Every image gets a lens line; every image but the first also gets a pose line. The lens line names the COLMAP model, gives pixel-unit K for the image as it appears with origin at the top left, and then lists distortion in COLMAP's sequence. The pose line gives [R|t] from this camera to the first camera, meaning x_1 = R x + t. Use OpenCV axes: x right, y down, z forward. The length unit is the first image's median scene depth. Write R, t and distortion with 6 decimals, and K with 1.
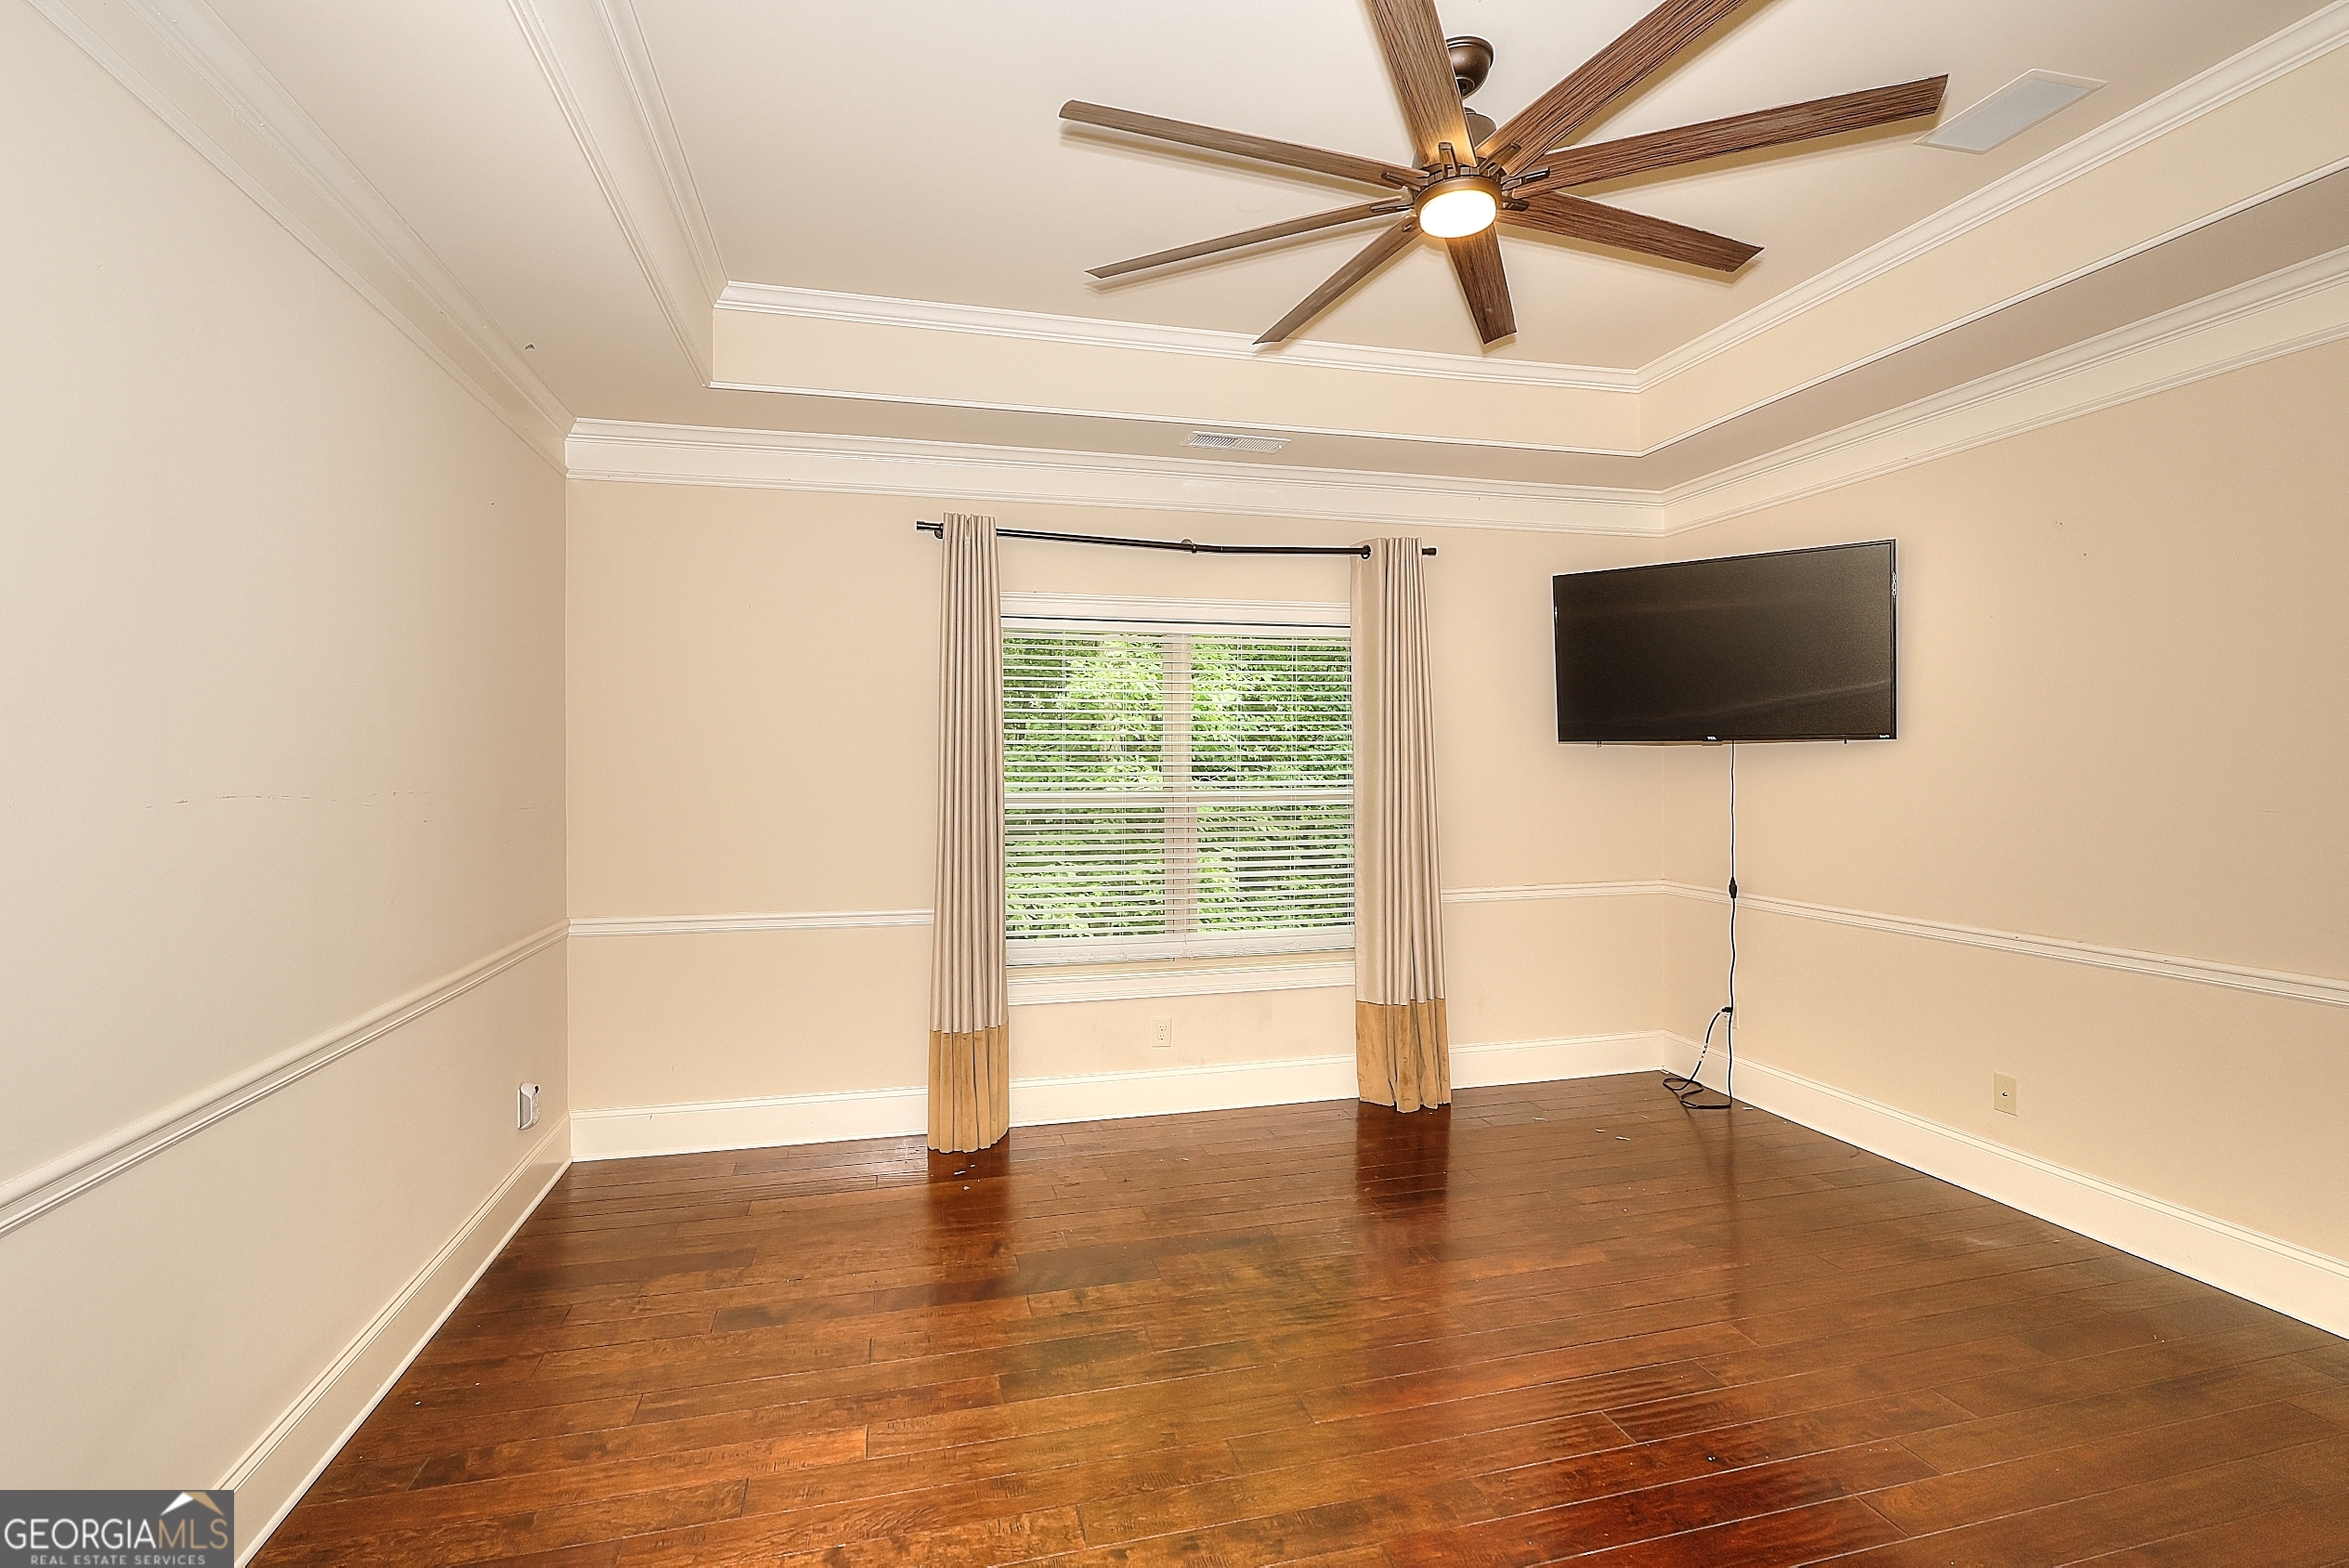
lens RADIAL K [[1083.7, 0, 1173.9], [0, 1083.7, 774.7], [0, 0, 1]] dist [-0.002777, 0.001471]
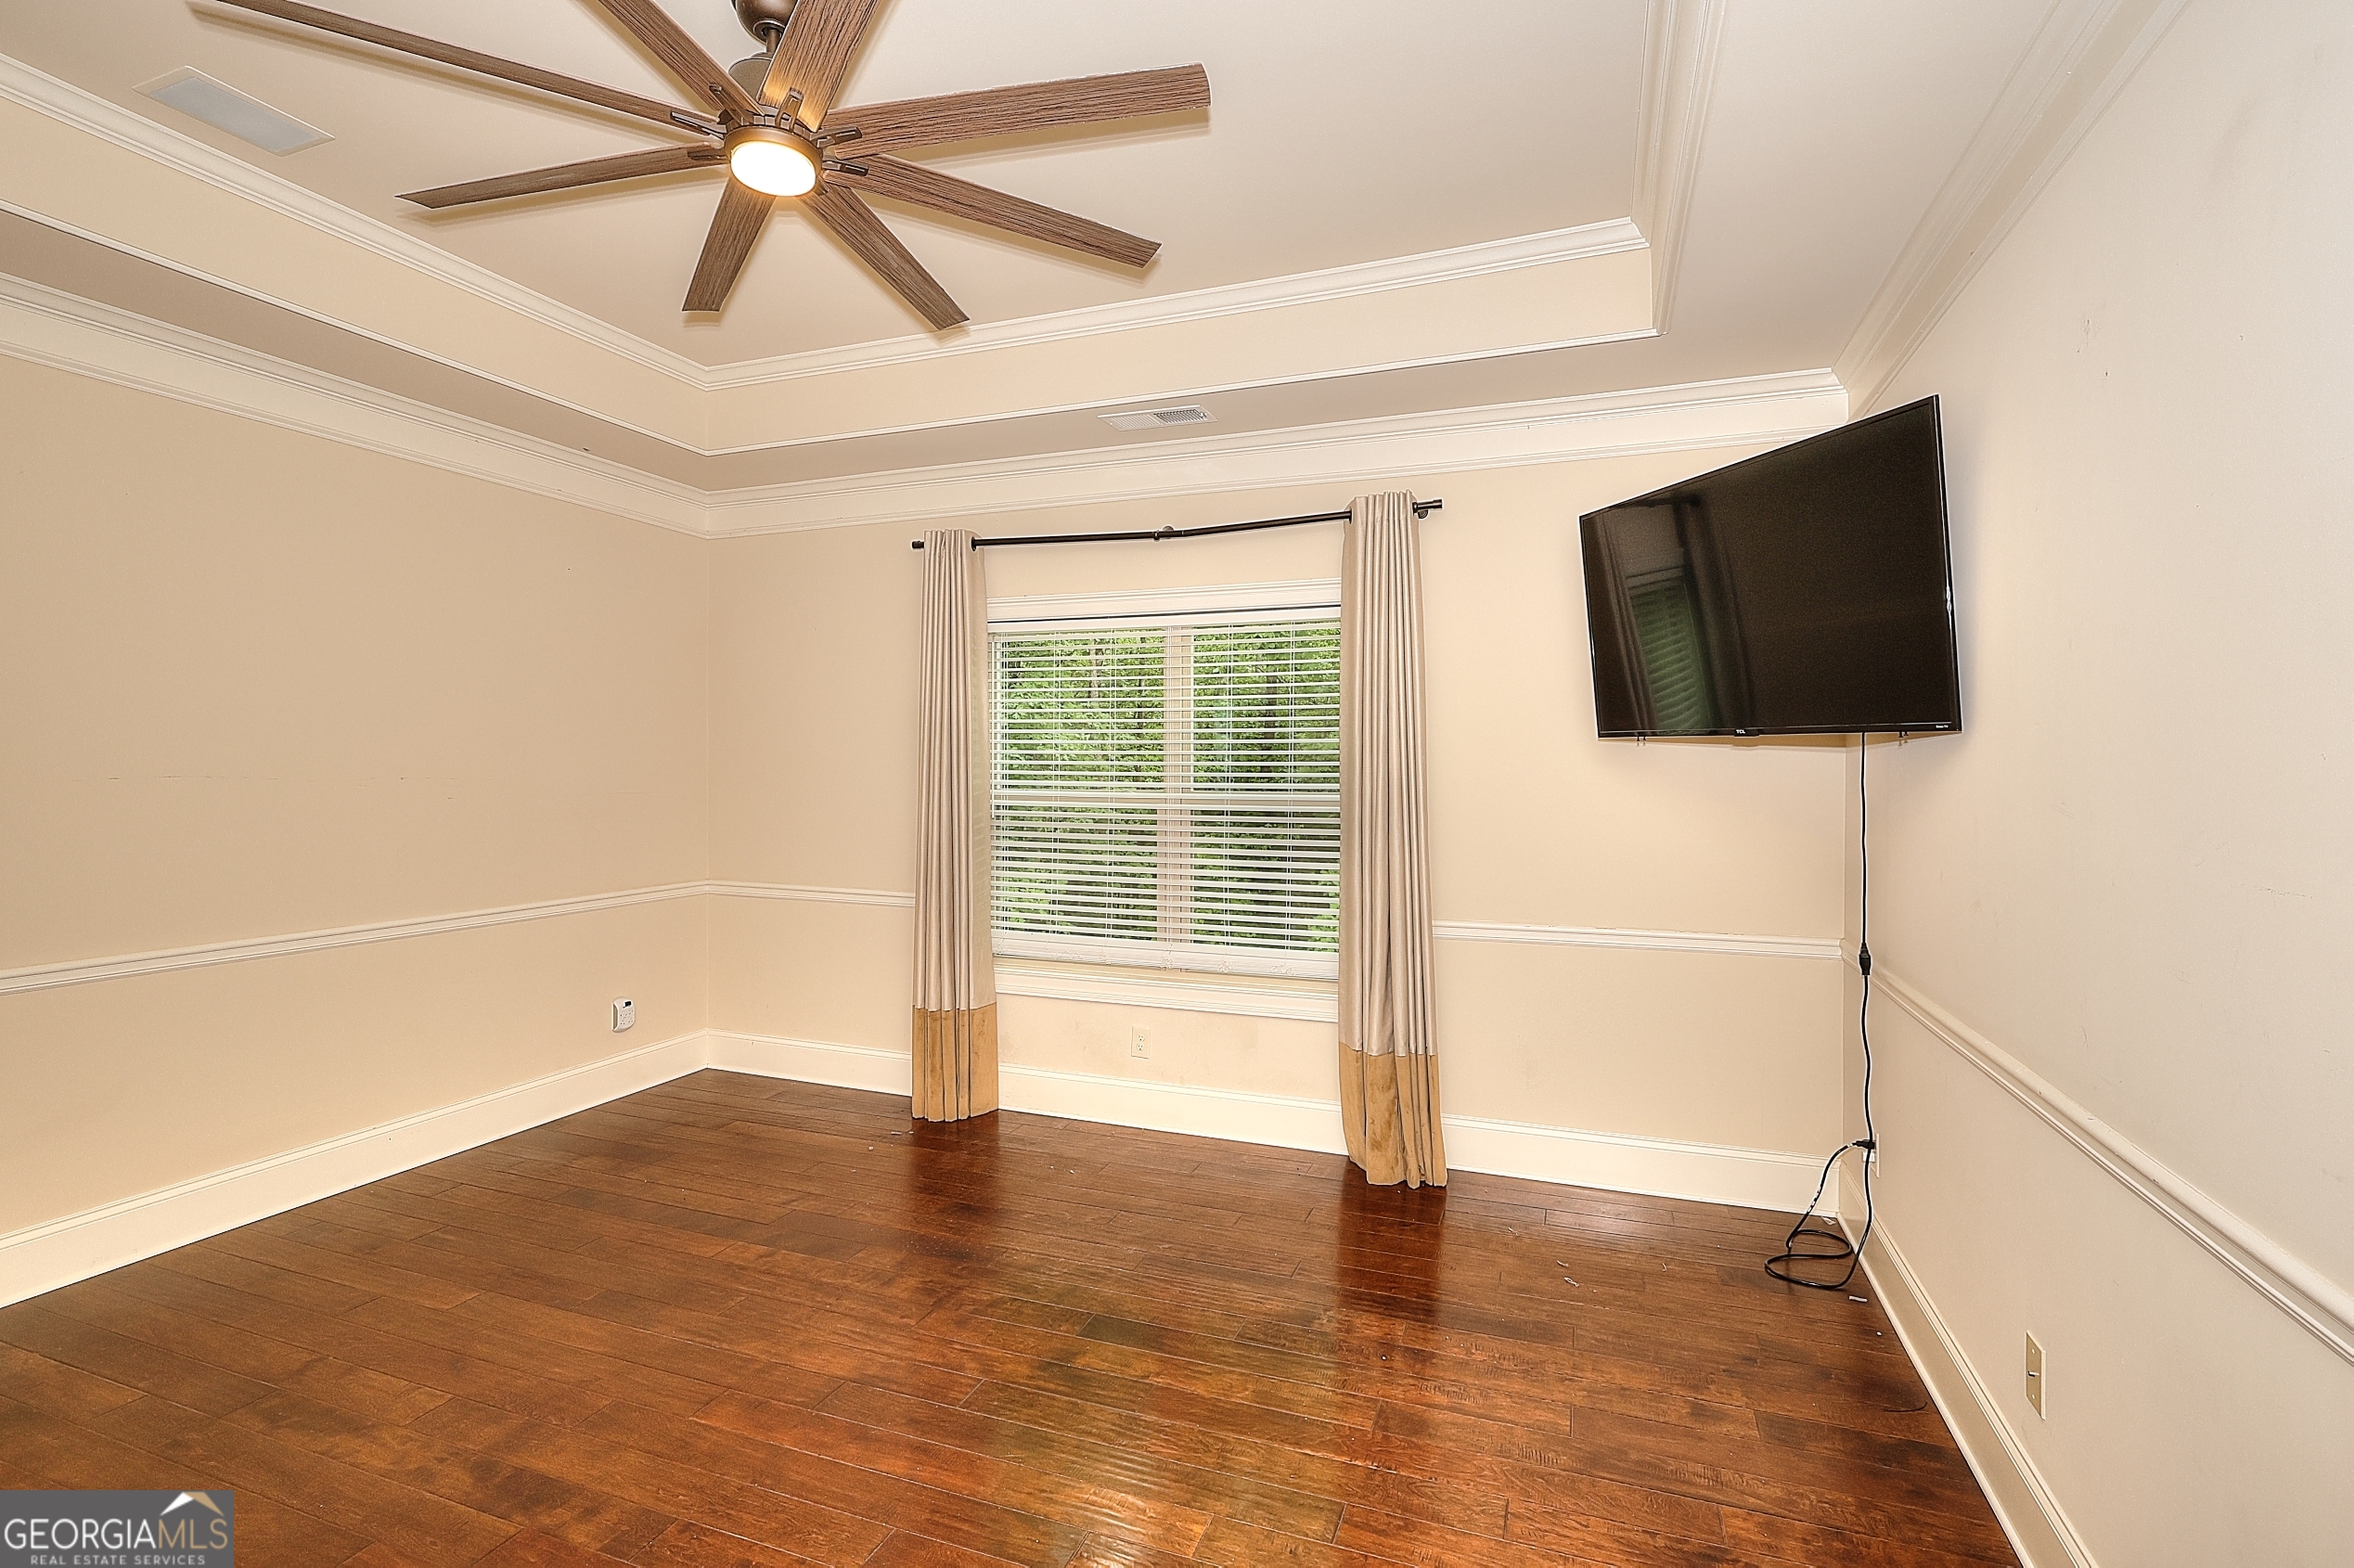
lens RADIAL K [[1085.9, 0, 1176.4], [0, 1085.9, 774.6], [0, 0, 1]] dist [-0.002777, 0.001471]
pose [[0.816864, 0.013145, -0.576681, 0.586868], [-0.012281, 0.999910, 0.005397, -0.005630], [0.576700, 0.002674, 0.816952, 0.238282]]
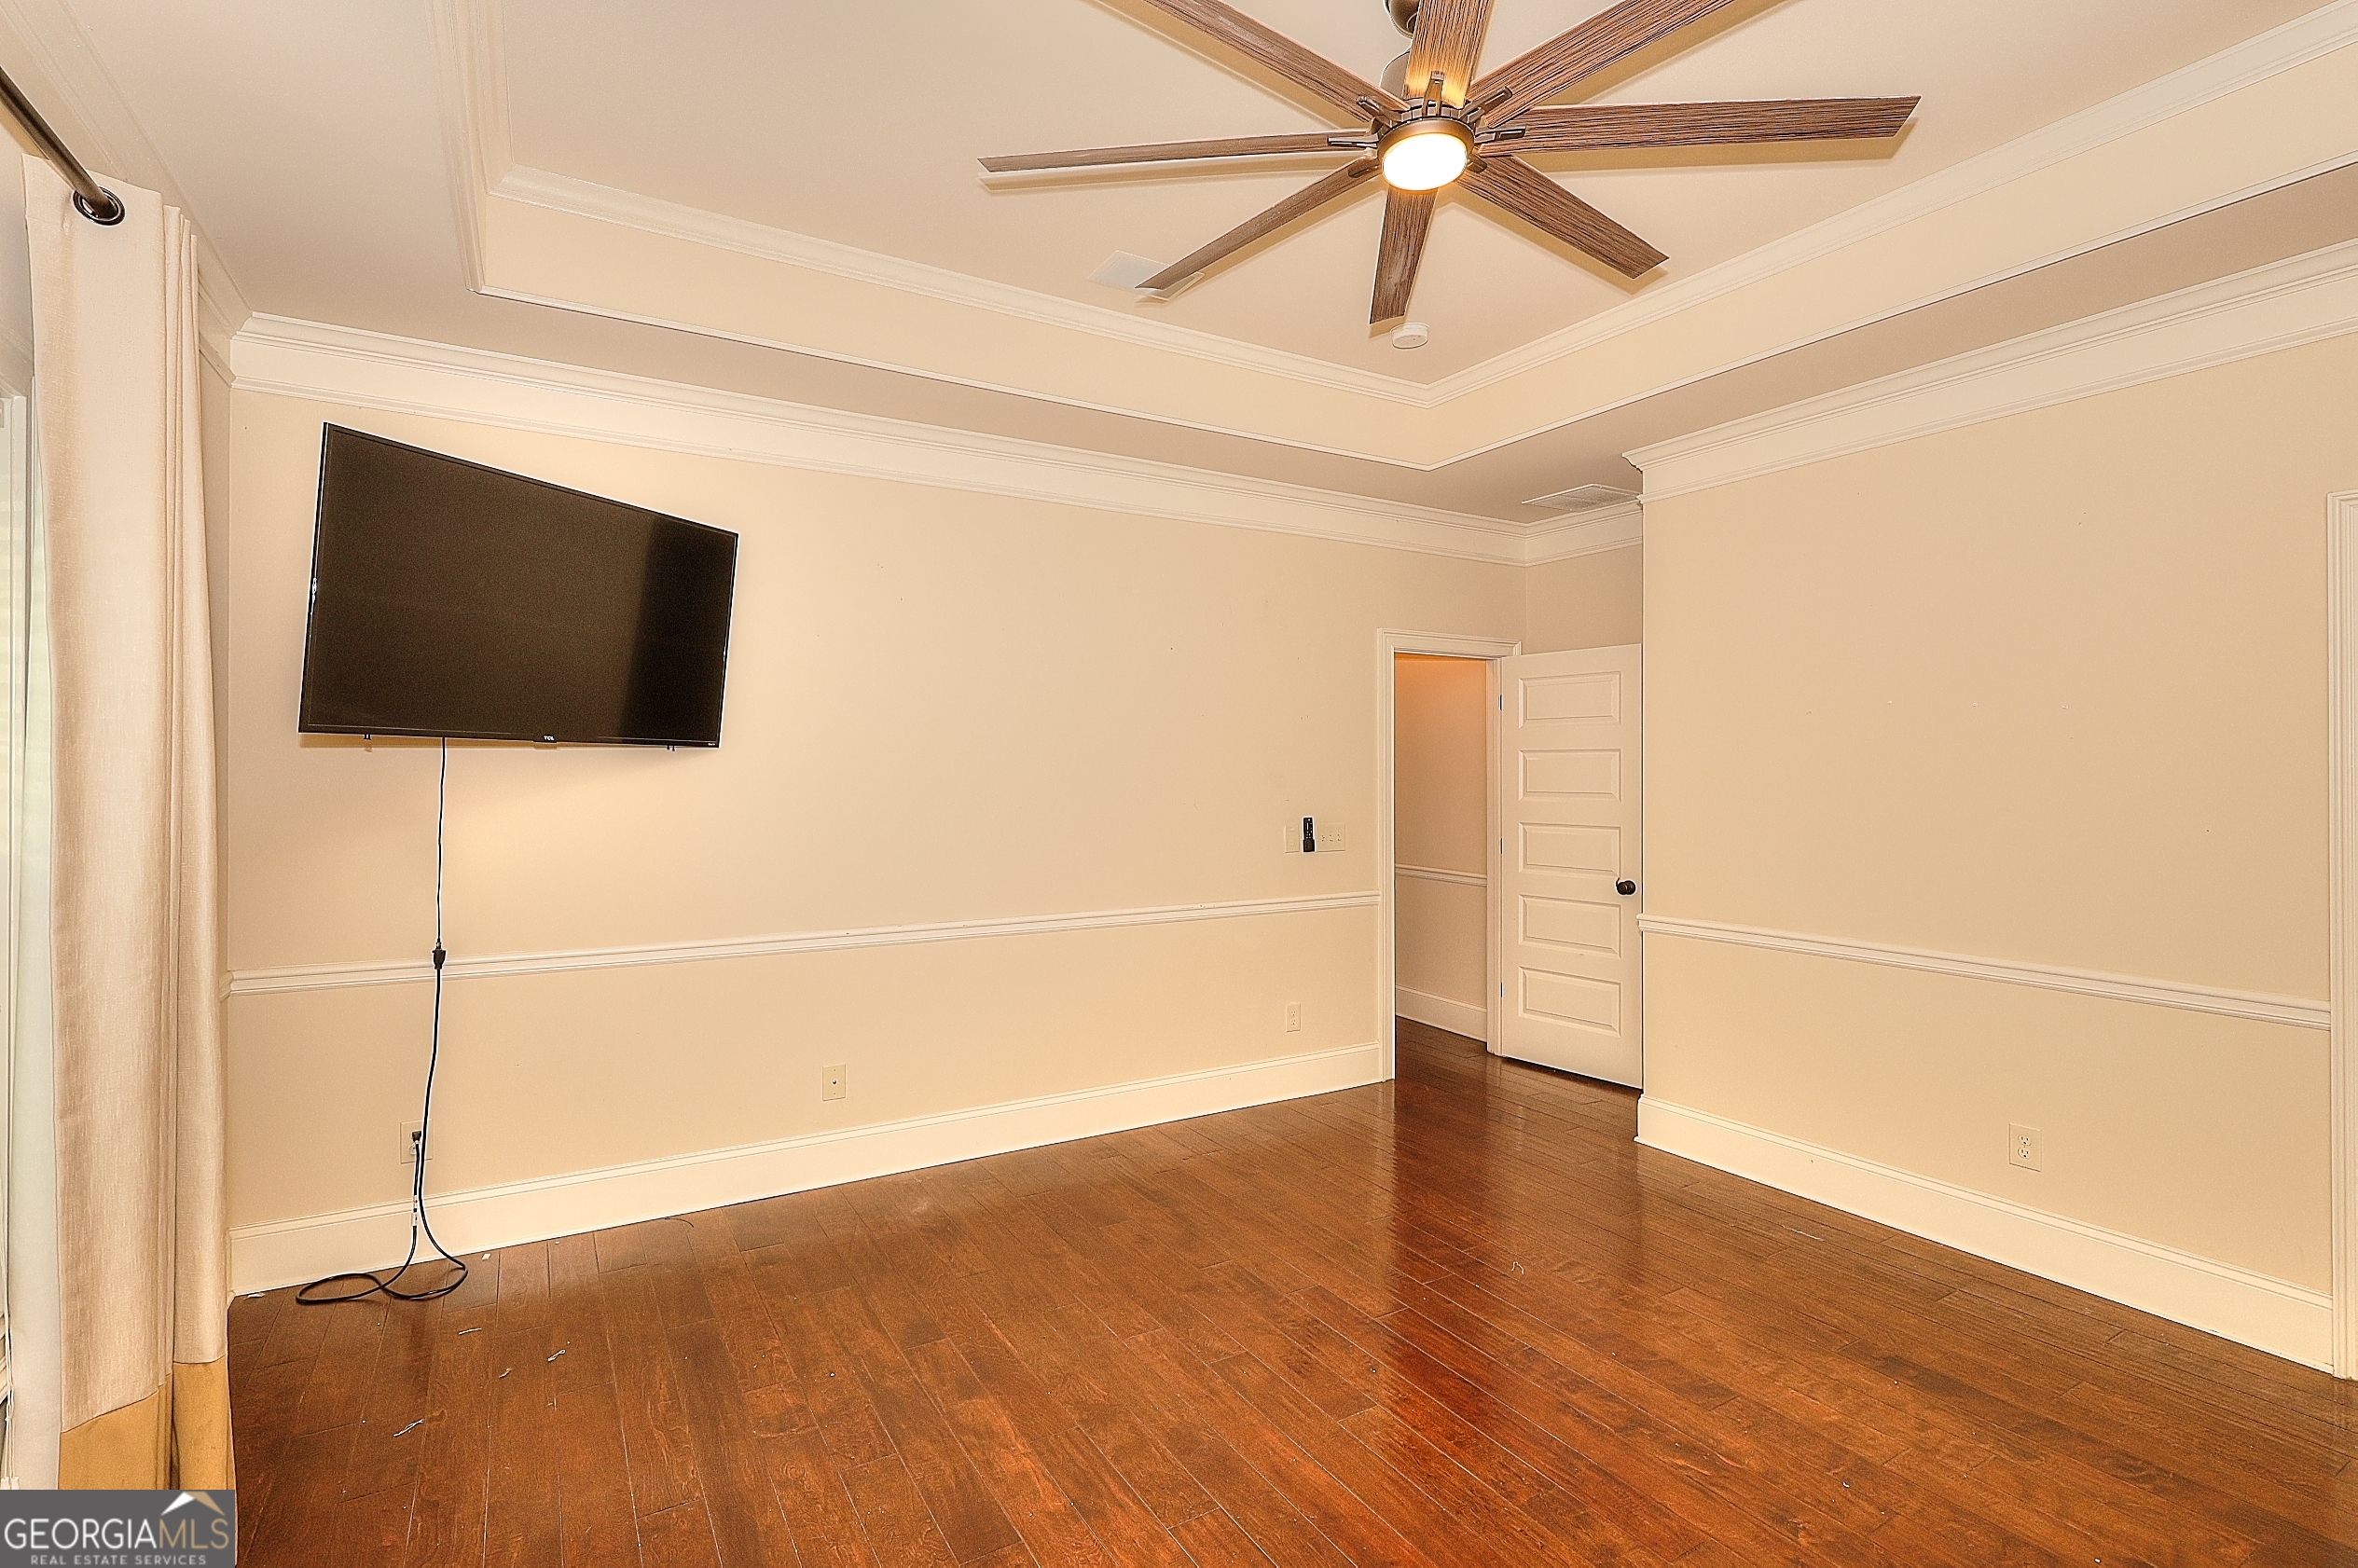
lens RADIAL K [[1087.7, 0, 1178.4], [0, 1087.7, 774.6], [0, 0, 1]] dist [-0.002777, 0.001471]
pose [[-0.276912, 0.001944, 0.960893, -0.294433], [0.008862, 0.999961, 0.000531, -0.006246], [-0.960854, 0.008663, -0.276918, 0.783976]]
